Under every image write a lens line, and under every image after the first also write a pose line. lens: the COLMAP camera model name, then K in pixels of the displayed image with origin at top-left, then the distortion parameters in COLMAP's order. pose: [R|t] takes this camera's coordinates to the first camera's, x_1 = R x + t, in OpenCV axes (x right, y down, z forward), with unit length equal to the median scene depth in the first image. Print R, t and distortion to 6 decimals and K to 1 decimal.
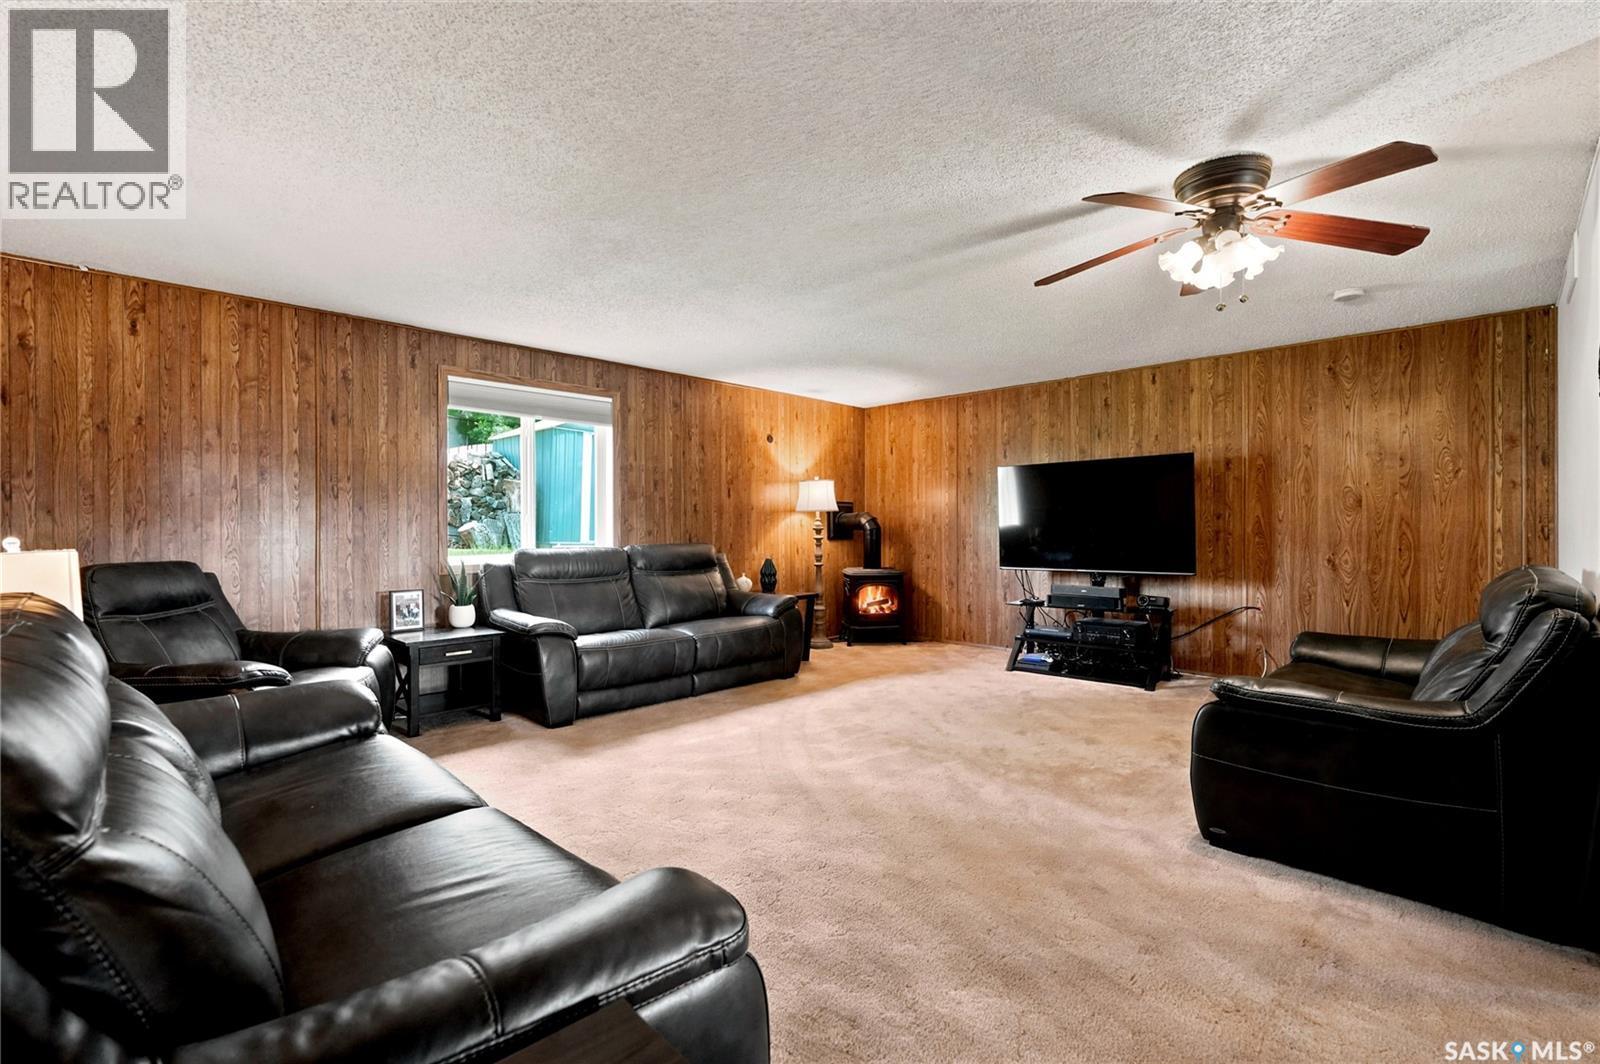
lens RADIAL K [[740.3, 0, 796.5], [0, 740.3, 524.5], [0, 0, 1]] dist [0.000393, -0.000140]
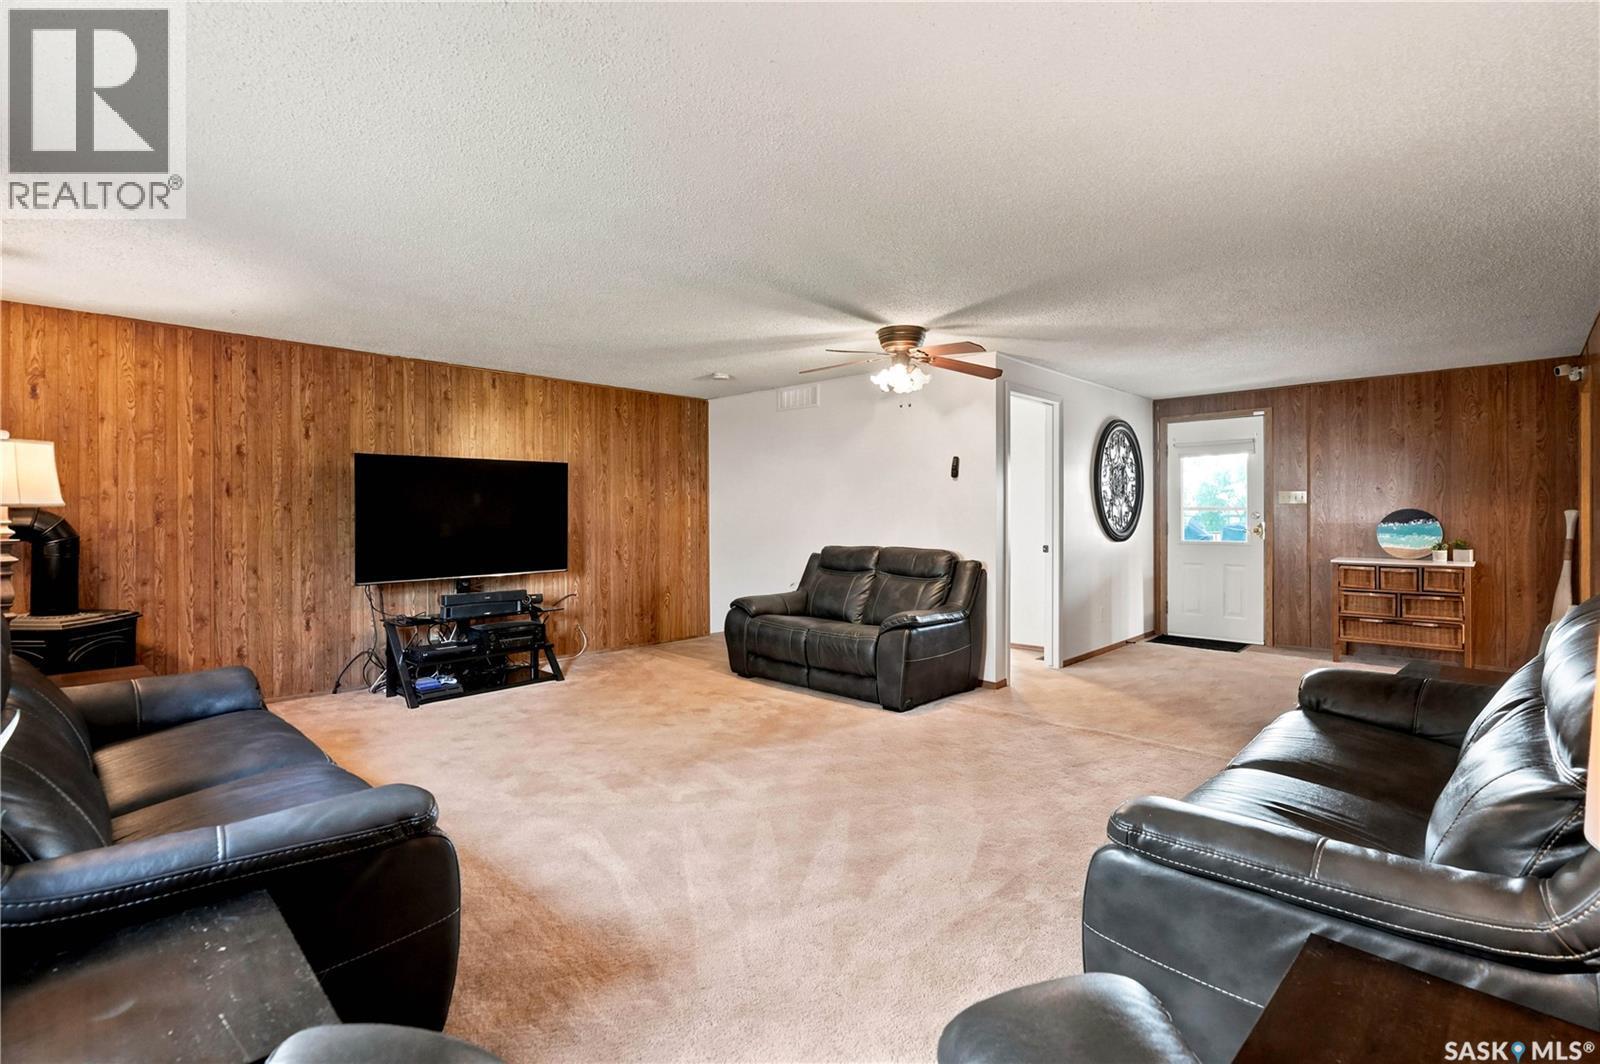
lens RADIAL K [[740.3, 0, 827.9], [0, 740.3, 516.1], [0, 0, 1]] dist [0.000393, -0.000140]
pose [[-0.040116, 0.001153, 0.999194, -0.647496], [-0.000837, 0.999999, -0.001187, -0.015506], [-0.999195, -0.000884, -0.040115, 0.681624]]
